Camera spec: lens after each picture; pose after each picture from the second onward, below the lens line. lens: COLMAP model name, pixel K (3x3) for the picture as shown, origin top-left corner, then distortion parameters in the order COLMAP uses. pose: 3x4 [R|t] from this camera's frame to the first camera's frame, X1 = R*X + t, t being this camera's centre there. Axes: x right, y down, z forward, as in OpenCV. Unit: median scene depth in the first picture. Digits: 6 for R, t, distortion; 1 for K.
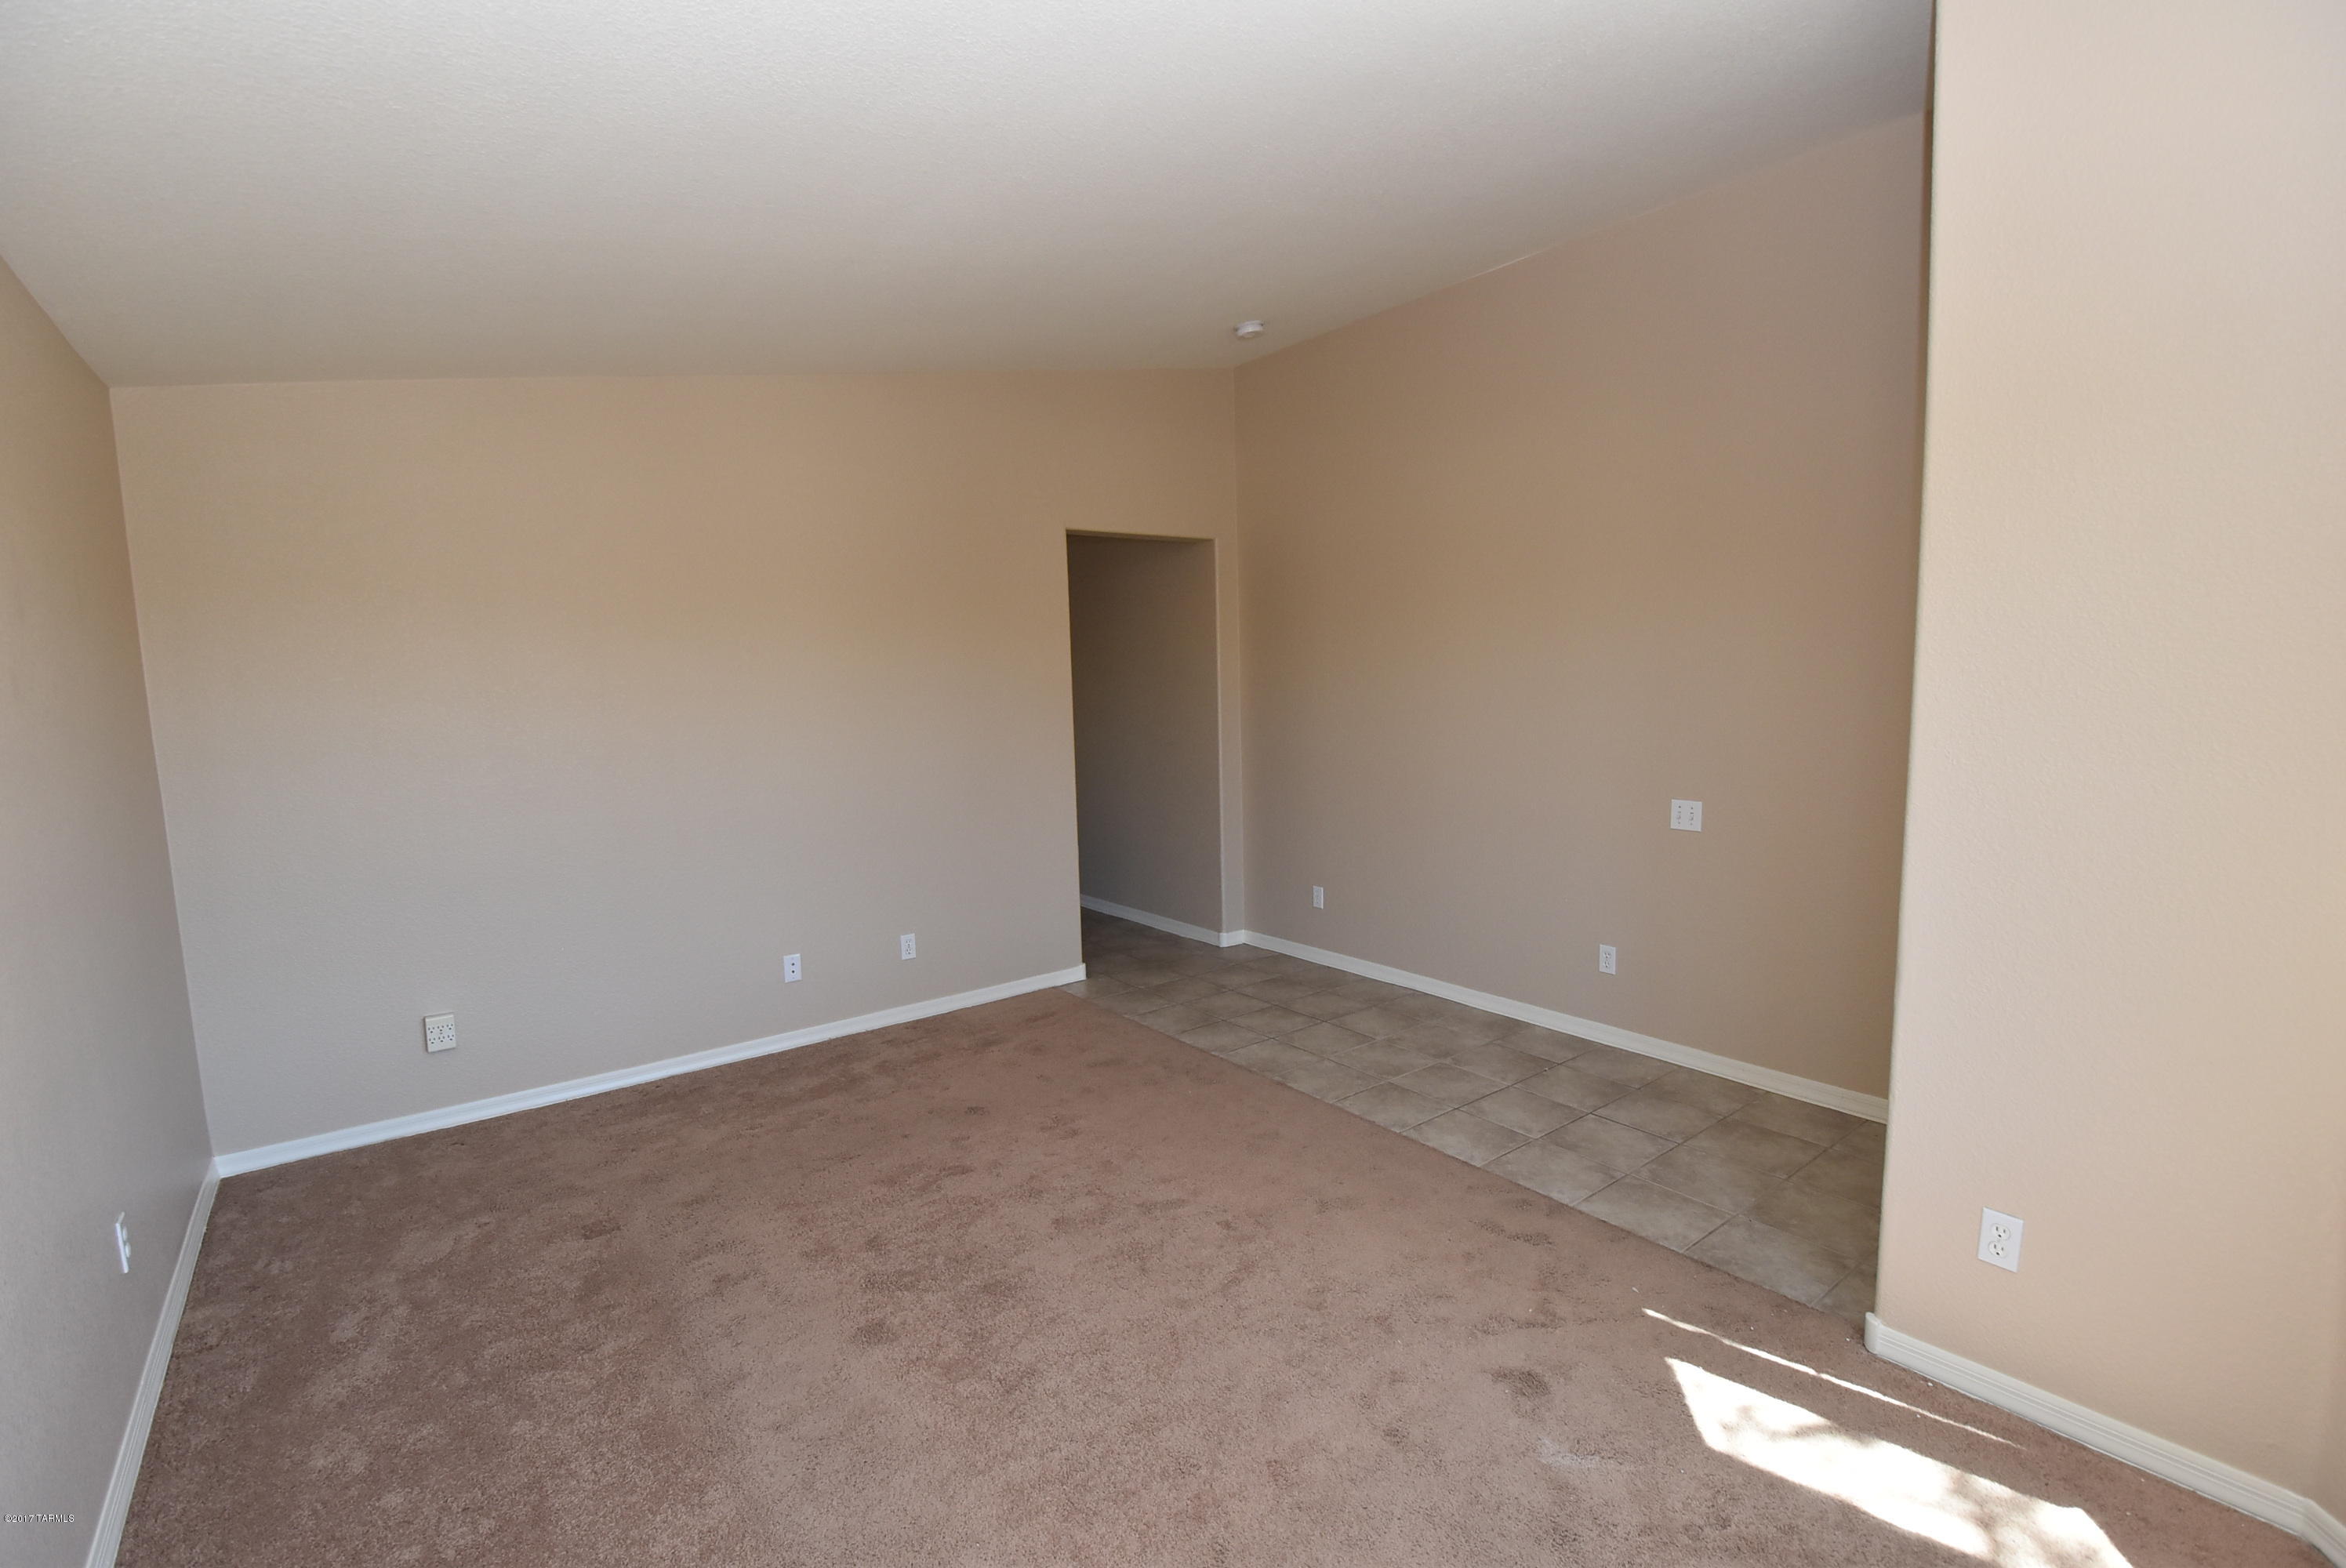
lens RADIAL K [[1028.0, 0, 1169.6], [0, 1028.0, 767.8], [0, 0, 1]] dist [0.002643, -0.014464]
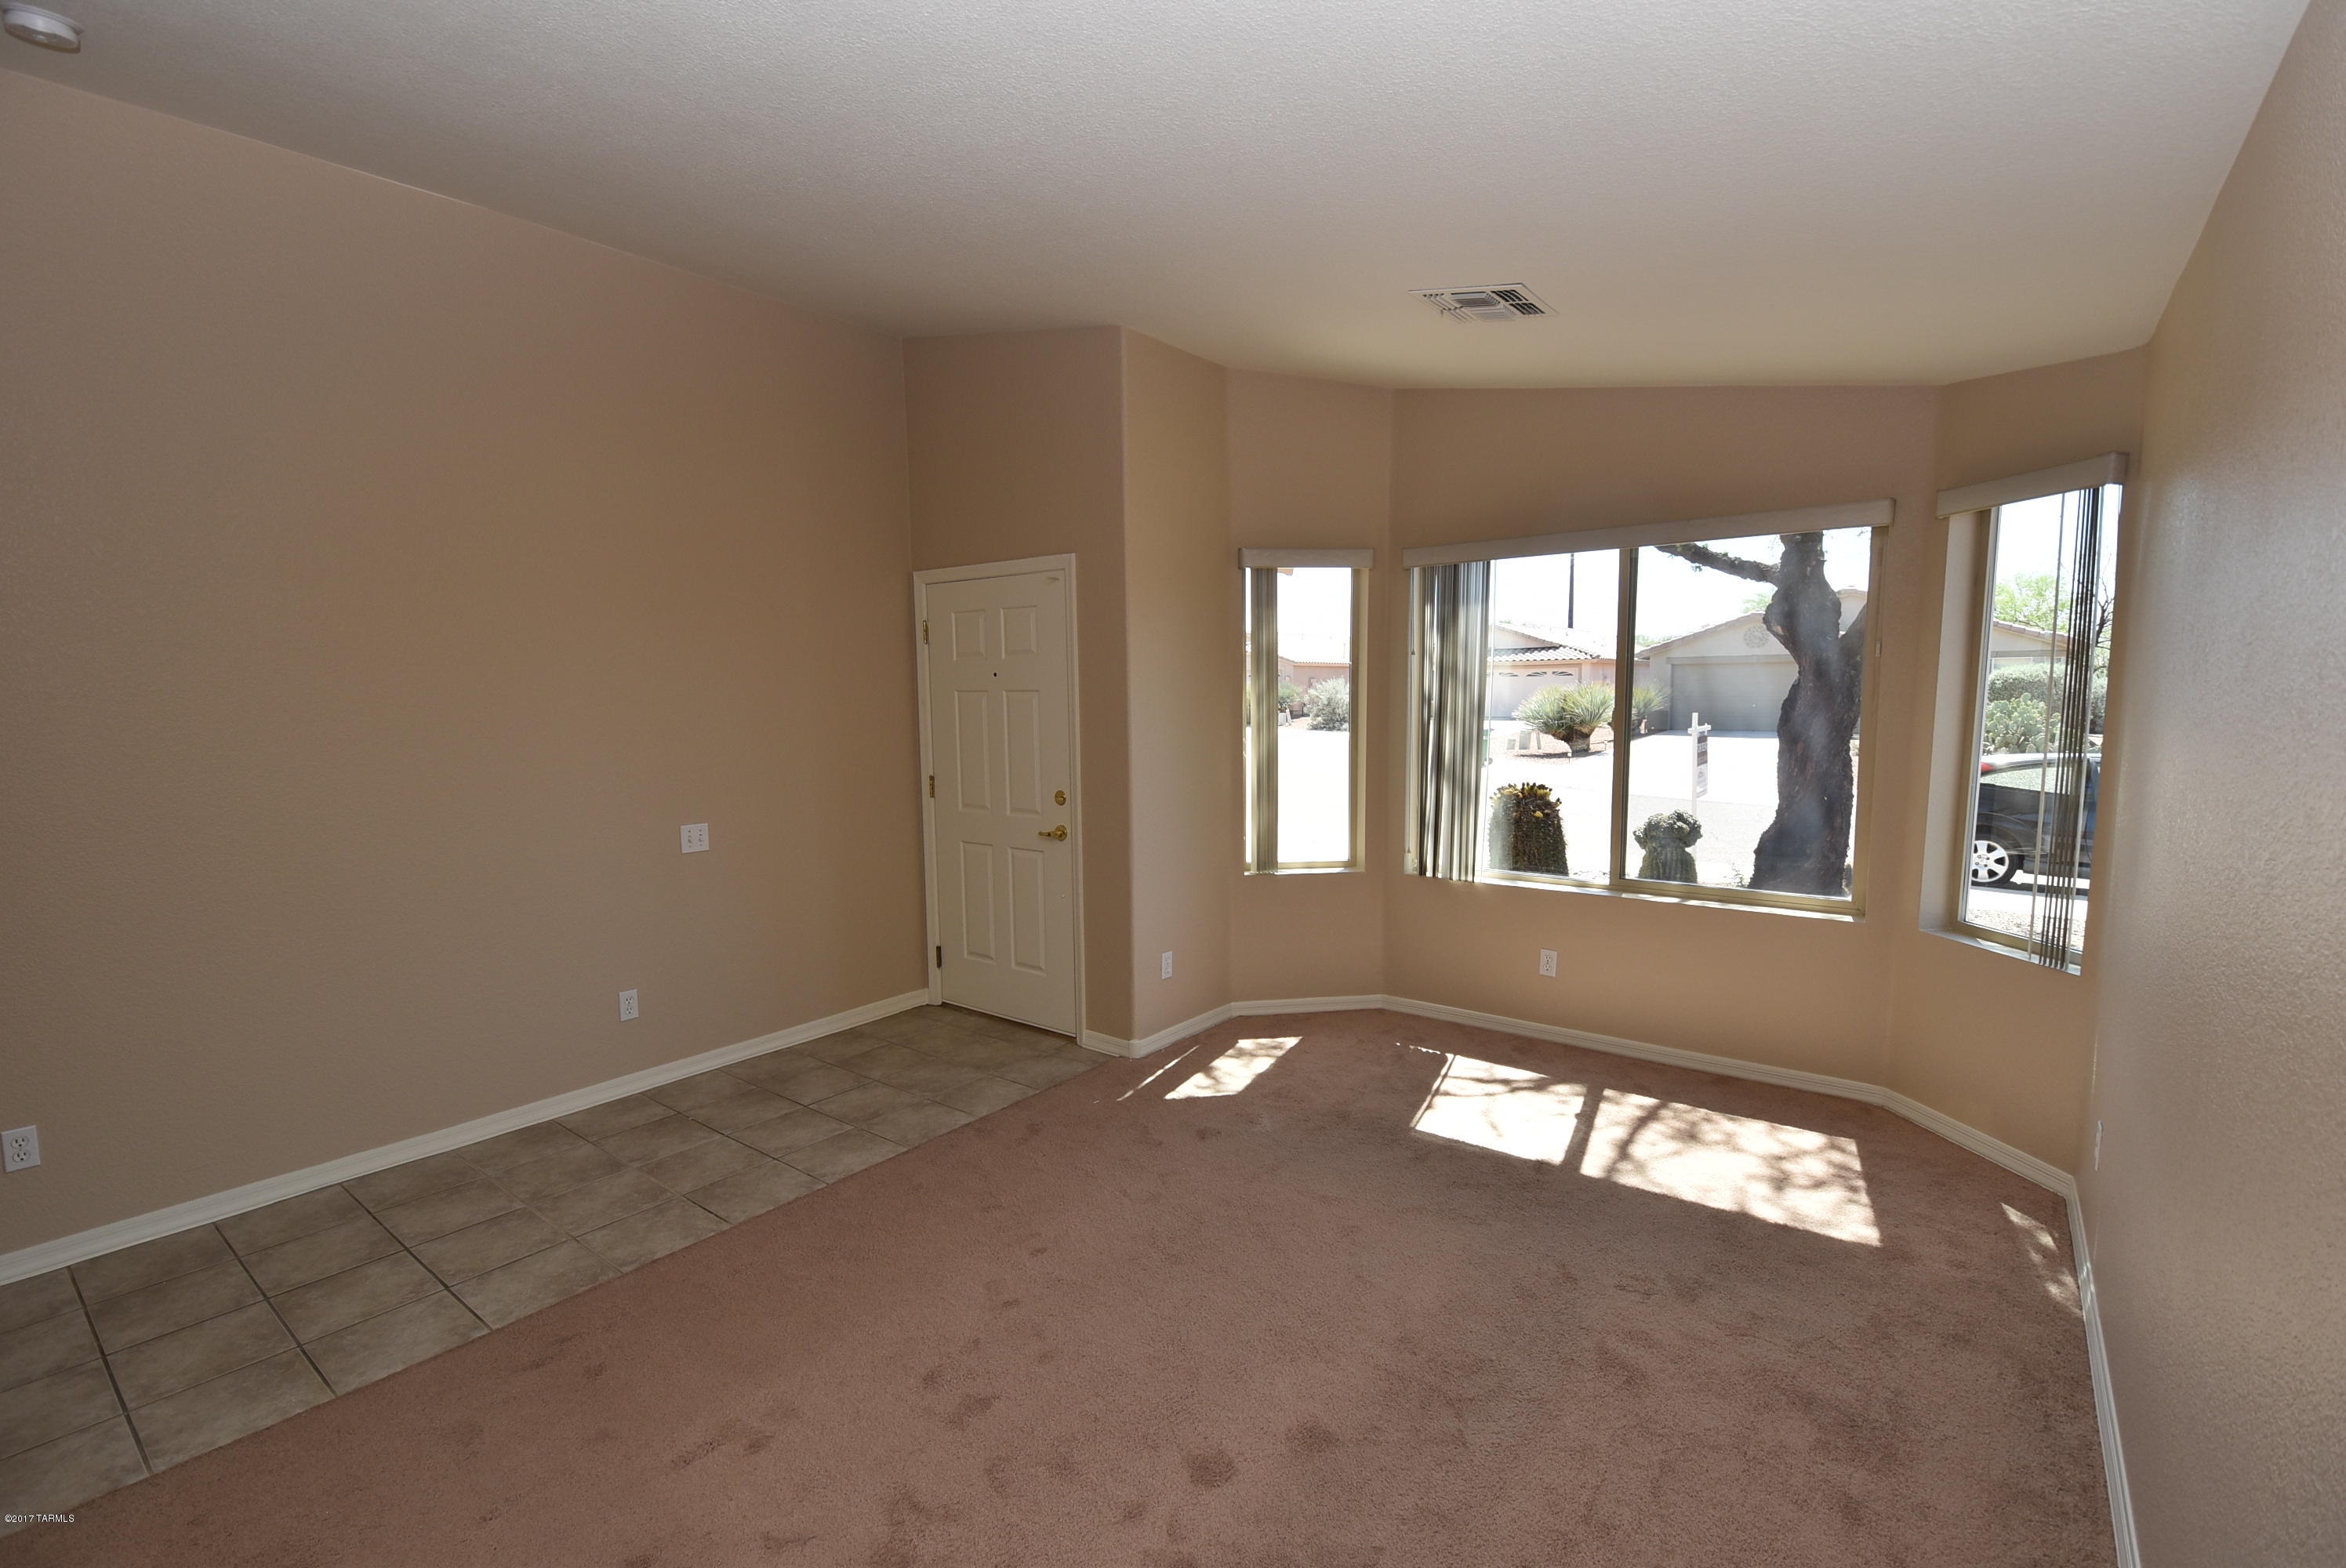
lens RADIAL K [[1028.0, 0, 1207.2], [0, 1028.0, 783.7], [0, 0, 1]] dist [0.002643, -0.014464]
pose [[-0.258731, -0.069266, 0.963463, -0.681410], [0.102179, 0.989867, 0.098604, -0.062076], [-0.960530, 0.123958, -0.249031, 0.768447]]
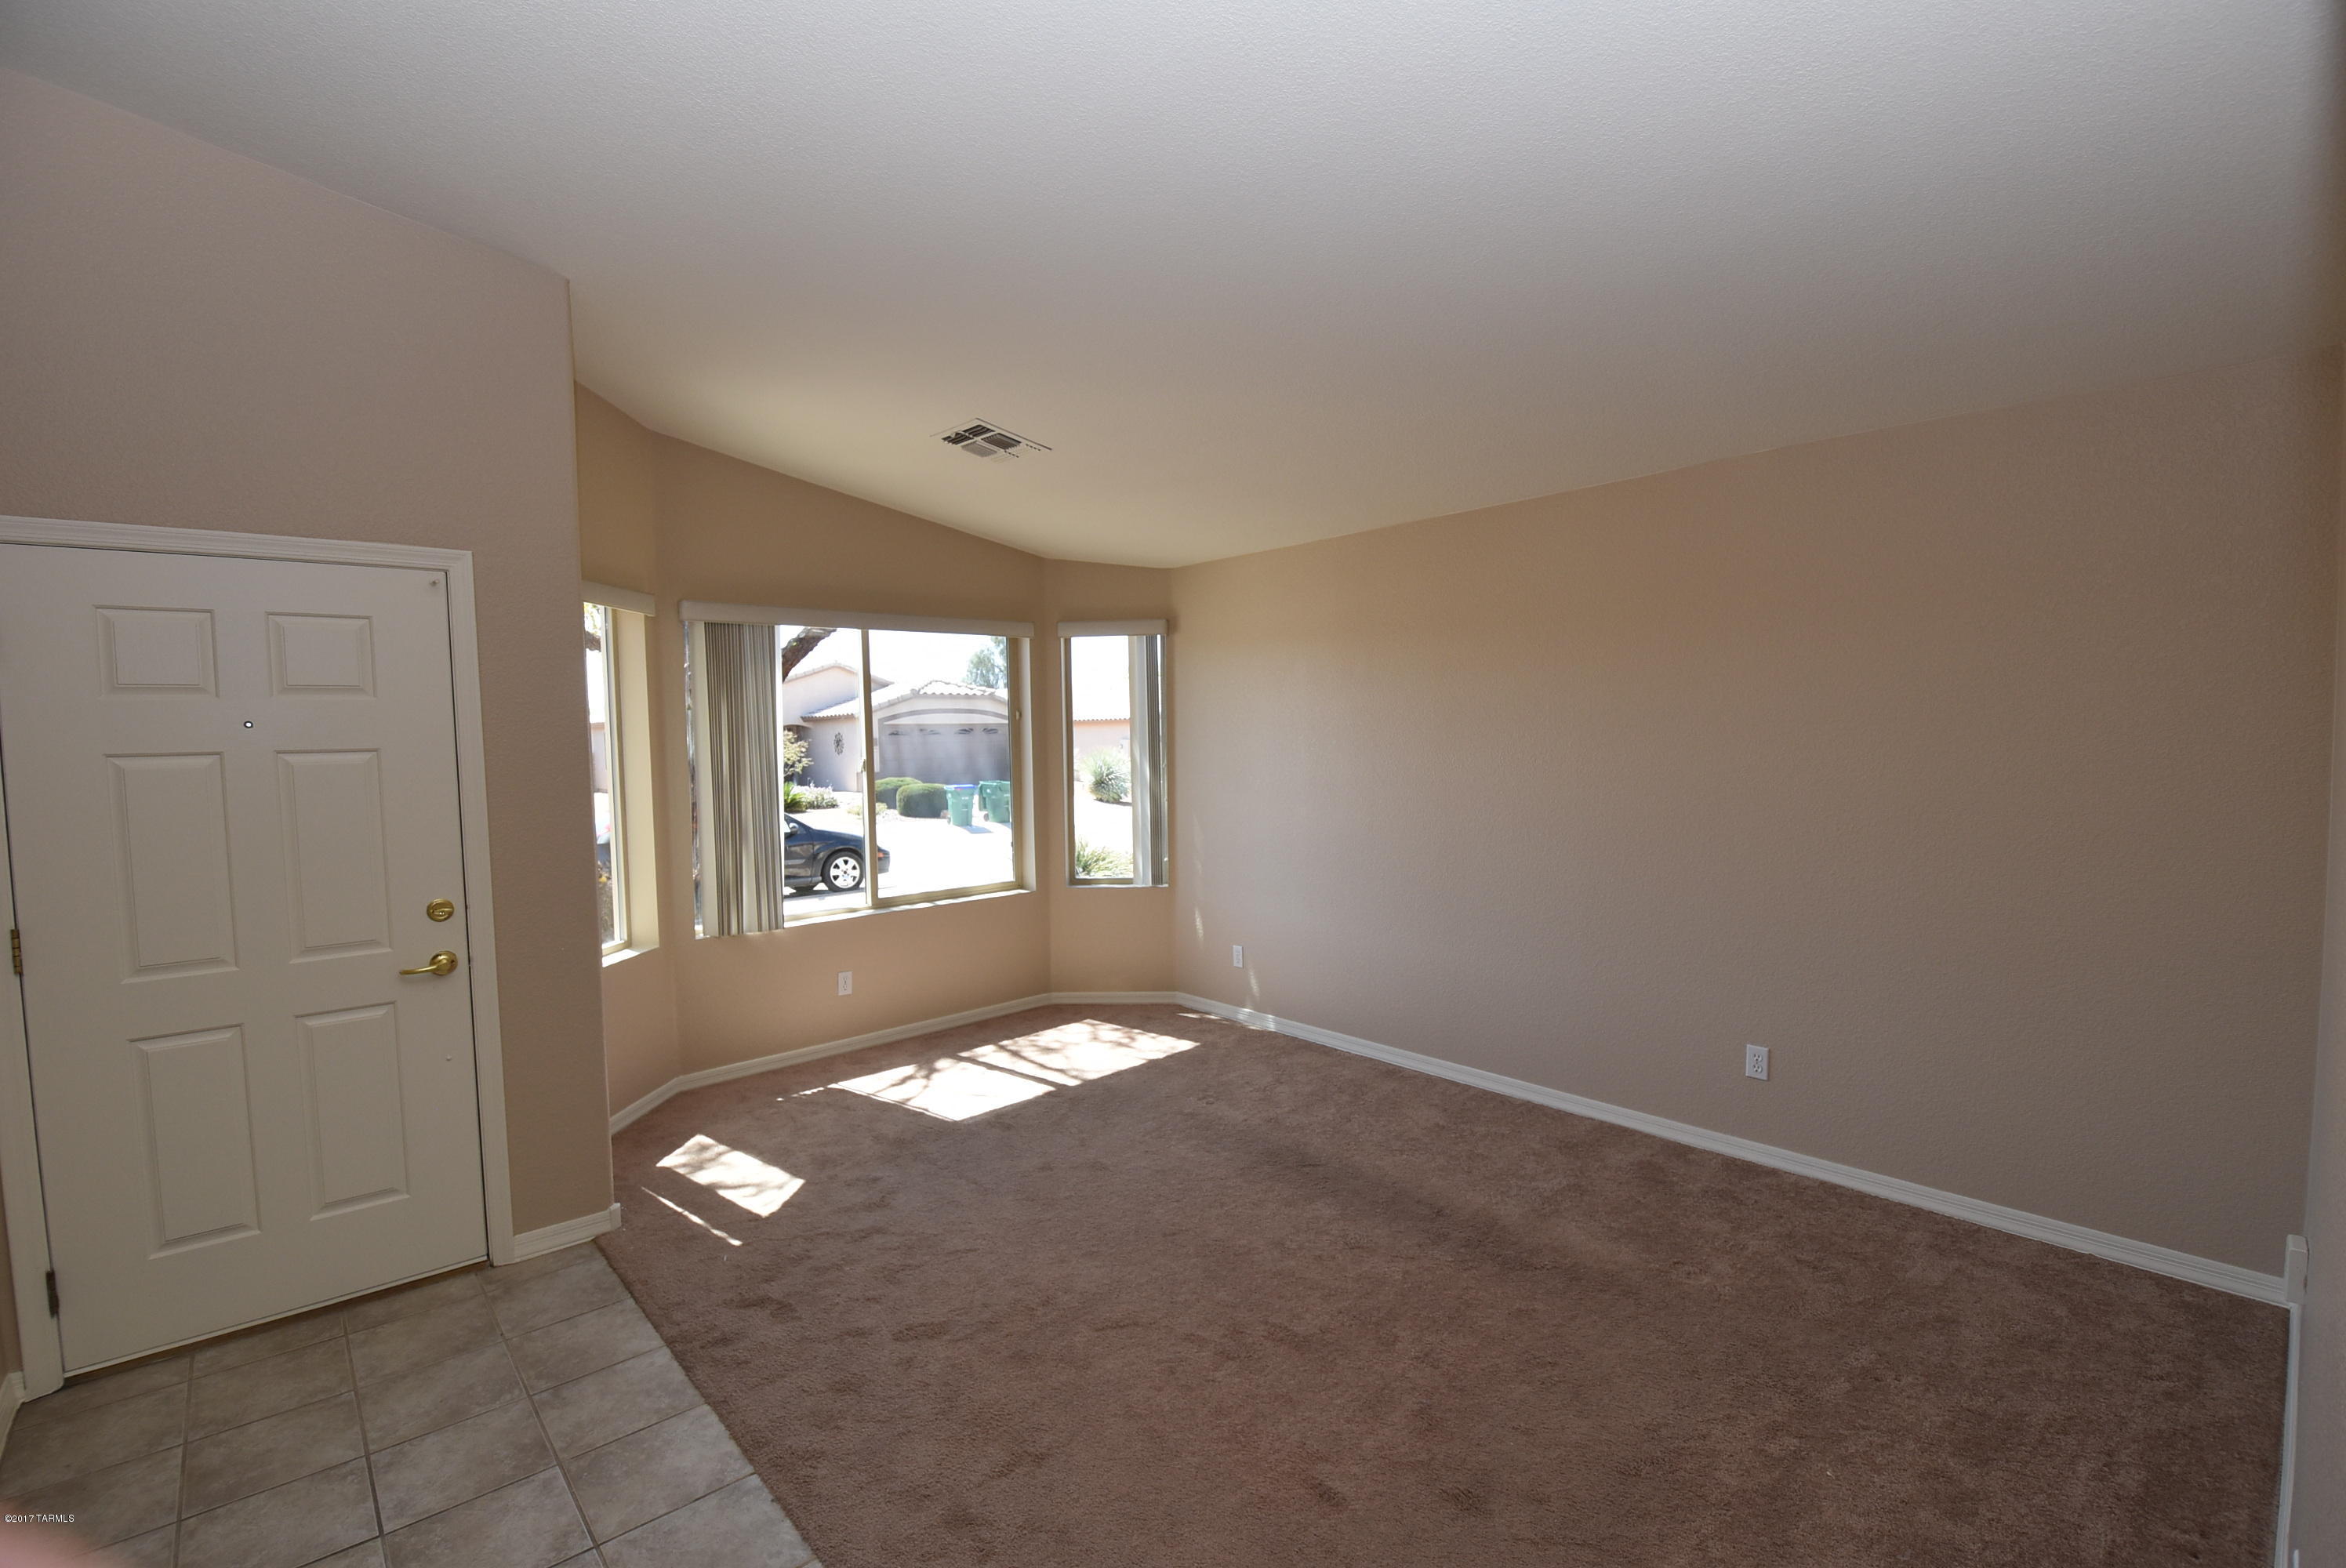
lens RADIAL K [[1028.0, 0, 1151.6], [0, 1028.0, 784.2], [0, 0, 1]] dist [0.002643, -0.014464]
pose [[-0.998178, 0.031894, -0.051217, -0.006591], [0.023999, 0.988702, 0.147963, -0.146603], [0.055357, 0.146464, -0.987666, 1.428552]]
